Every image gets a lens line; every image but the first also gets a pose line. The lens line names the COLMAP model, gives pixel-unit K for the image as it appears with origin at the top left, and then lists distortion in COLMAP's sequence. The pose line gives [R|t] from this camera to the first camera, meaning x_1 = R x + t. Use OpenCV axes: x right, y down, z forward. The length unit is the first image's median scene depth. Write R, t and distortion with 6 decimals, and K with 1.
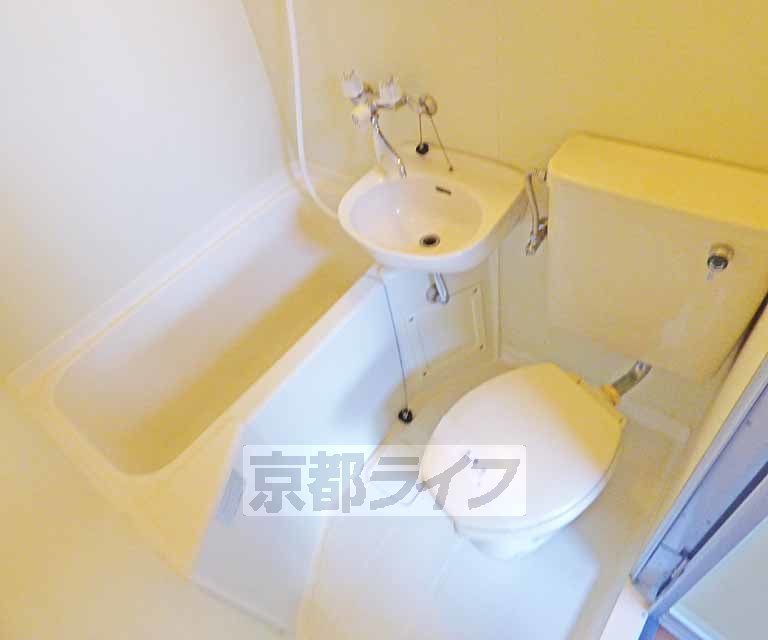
lens RADIAL K [[559.6, 0, 384.0], [0, 559.6, 320.0], [0, 0, 1]] dist [-0.037886, 0.002300]
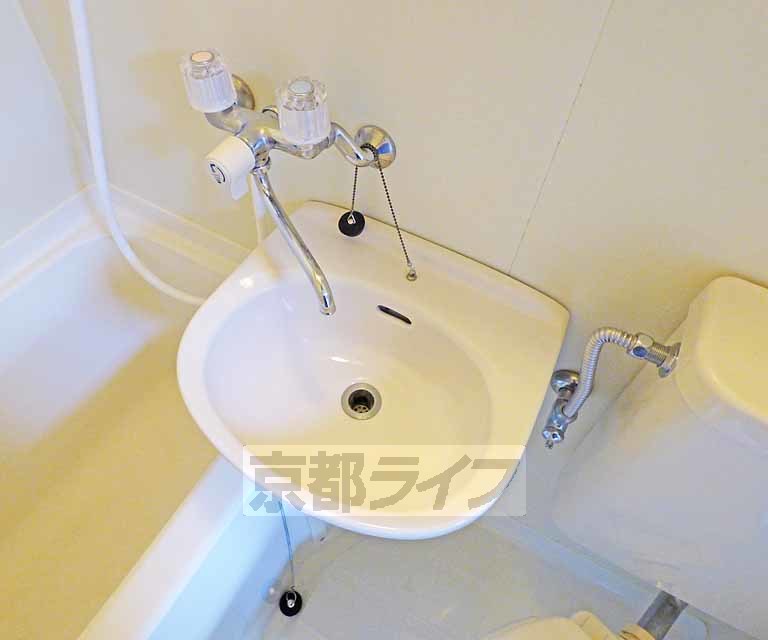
lens RADIAL K [[559.6, 0, 384.0], [0, 559.6, 320.0], [0, 0, 1]] dist [-0.037886, 0.002300]
pose [[0.963187, 0.005449, 0.268777, -0.041104], [-0.026191, 0.996940, 0.073646, -0.268529], [-0.267554, -0.077974, 0.960383, 0.518439]]
